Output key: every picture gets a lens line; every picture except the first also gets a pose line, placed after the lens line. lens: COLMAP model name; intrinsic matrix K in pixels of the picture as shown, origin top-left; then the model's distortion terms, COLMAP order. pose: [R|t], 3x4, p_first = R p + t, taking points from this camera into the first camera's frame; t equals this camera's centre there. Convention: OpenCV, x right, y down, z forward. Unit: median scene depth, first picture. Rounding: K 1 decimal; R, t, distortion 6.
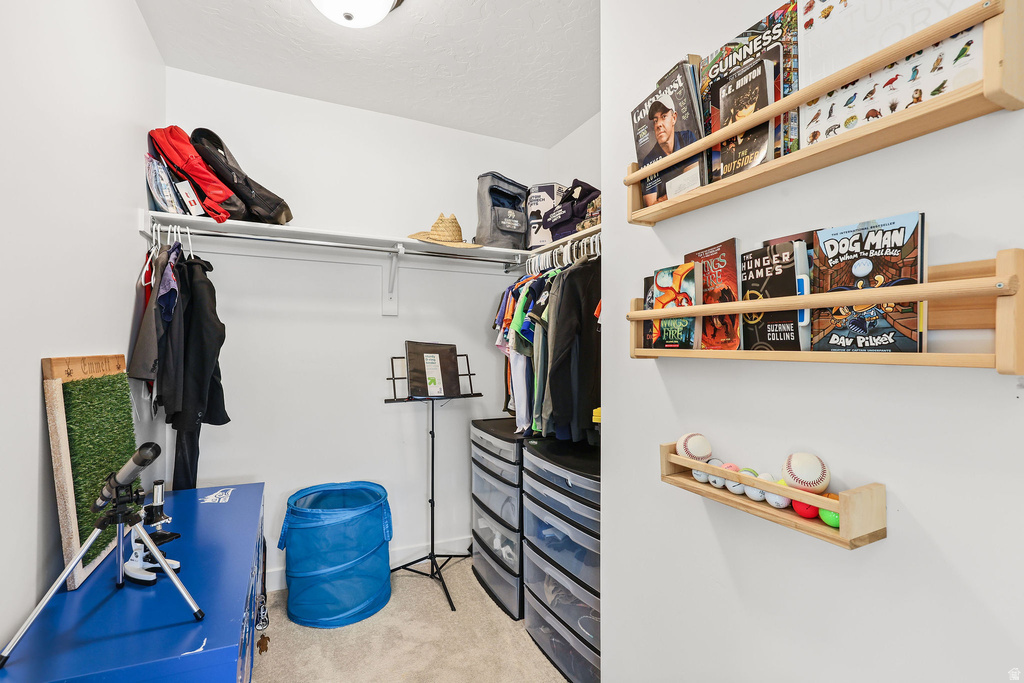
lens RADIAL K [[474.7, 0, 511.4], [0, 474.7, 342.9], [0, 0, 1]] dist [0.000529, -0.000009]
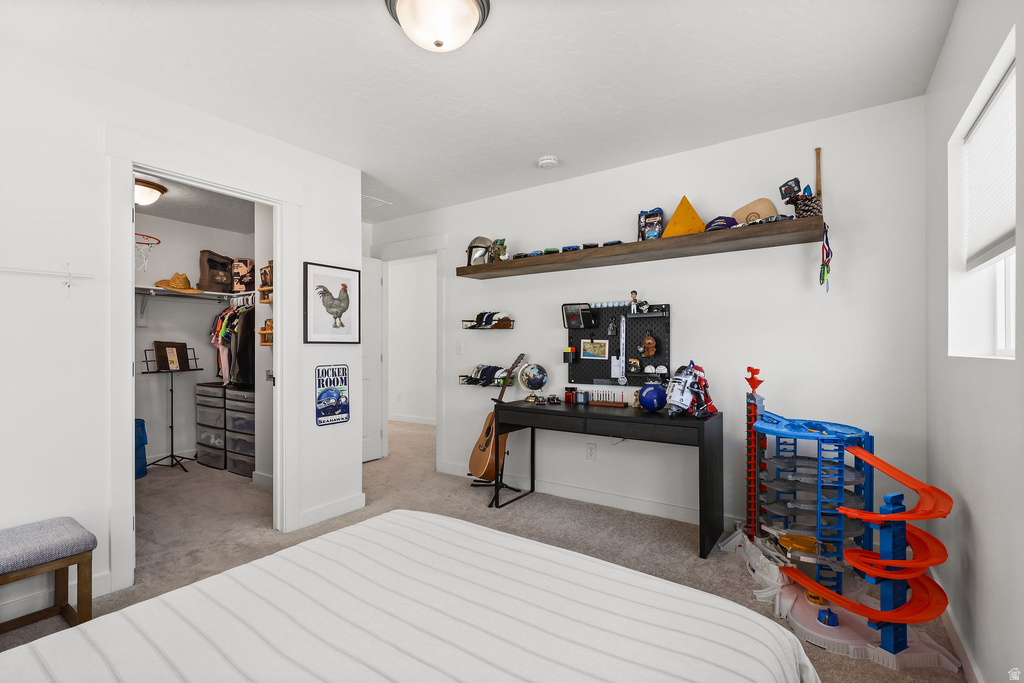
lens RADIAL K [[470.5, 0, 510.9], [0, 470.5, 343.9], [0, 0, 1]] dist [-0.001981, -0.000186]
pose [[0.865542, -0.002268, 0.500831, 0.064646], [0.003120, 0.999995, -0.000862, 0.013502], [-0.500826, 0.002309, 0.865545, -1.294550]]
